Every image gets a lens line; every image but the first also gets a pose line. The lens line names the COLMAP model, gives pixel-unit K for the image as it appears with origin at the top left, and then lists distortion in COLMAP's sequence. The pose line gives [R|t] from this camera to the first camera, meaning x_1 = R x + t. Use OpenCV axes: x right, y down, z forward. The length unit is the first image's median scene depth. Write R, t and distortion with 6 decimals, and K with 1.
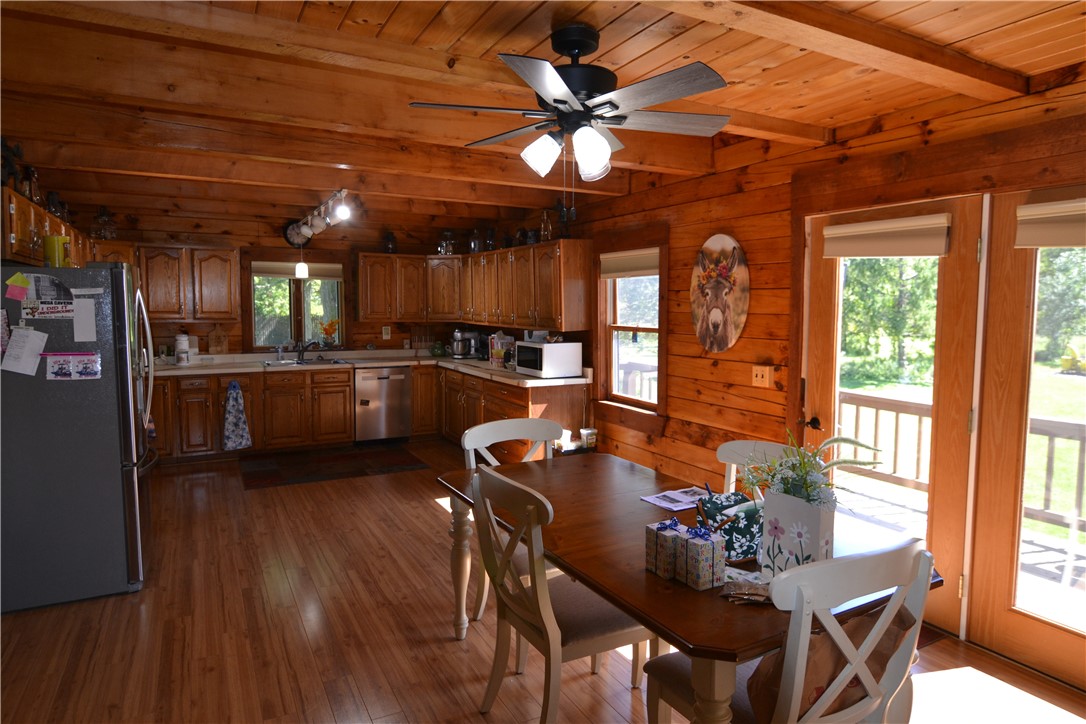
lens RADIAL K [[659.2, 0, 545.3], [0, 659.2, 357.5], [0, 0, 1]] dist [-0.001997, -0.012410]
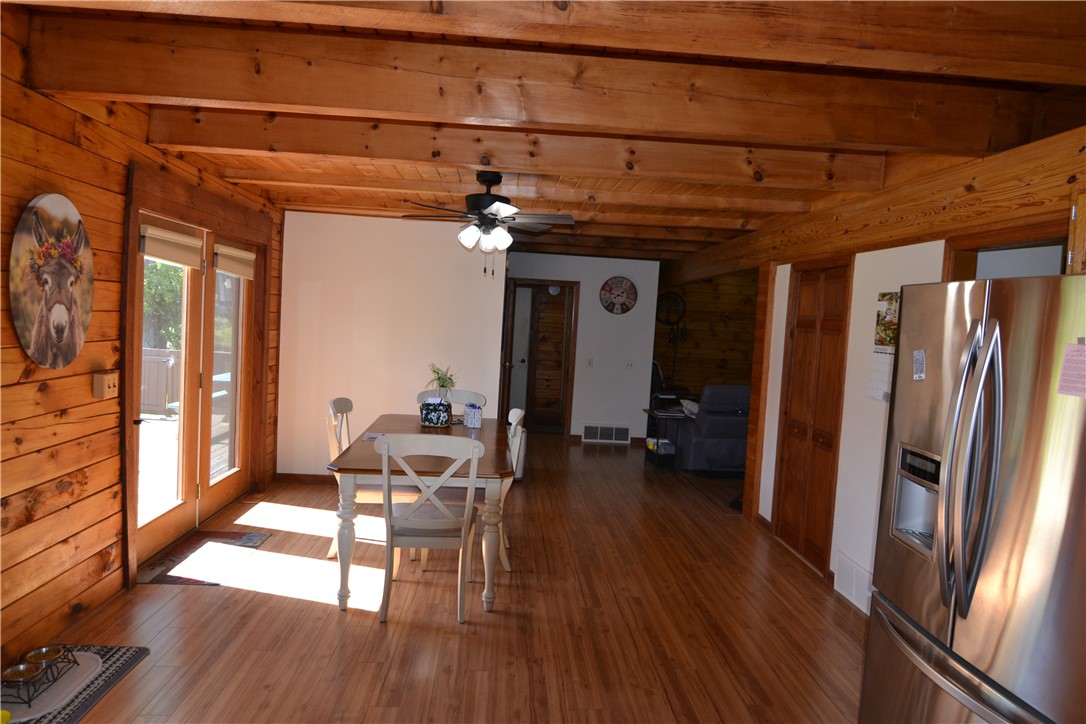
lens RADIAL K [[659.2, 0, 541.5], [0, 659.2, 358.0], [0, 0, 1]] dist [-0.001997, -0.012410]
pose [[-0.906576, -0.079571, 0.414474, -0.316033], [-0.024152, 0.990238, 0.137279, -0.082875], [-0.421352, 0.114444, -0.899647, 0.938400]]
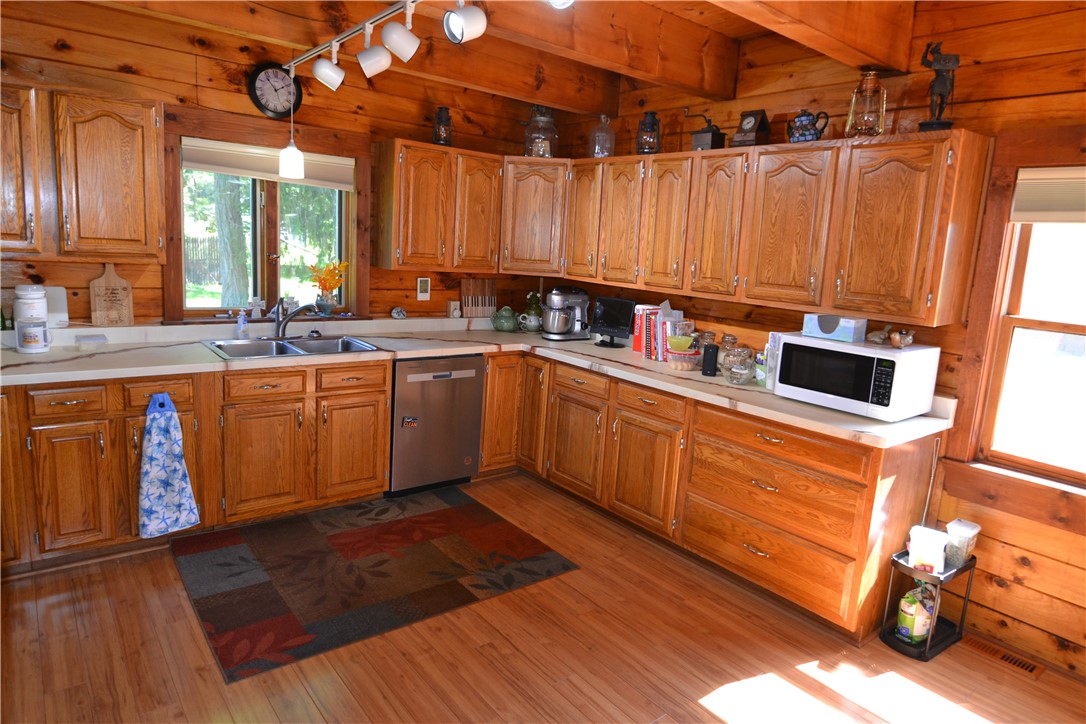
lens RADIAL K [[659.2, 0, 541.0], [0, 659.2, 356.9], [0, 0, 1]] dist [-0.001997, -0.012410]
pose [[0.982400, 0.023802, 0.185265, -0.295966], [-0.041436, 0.994905, 0.091905, -0.042850], [-0.182134, -0.097965, 0.978381, 0.500441]]
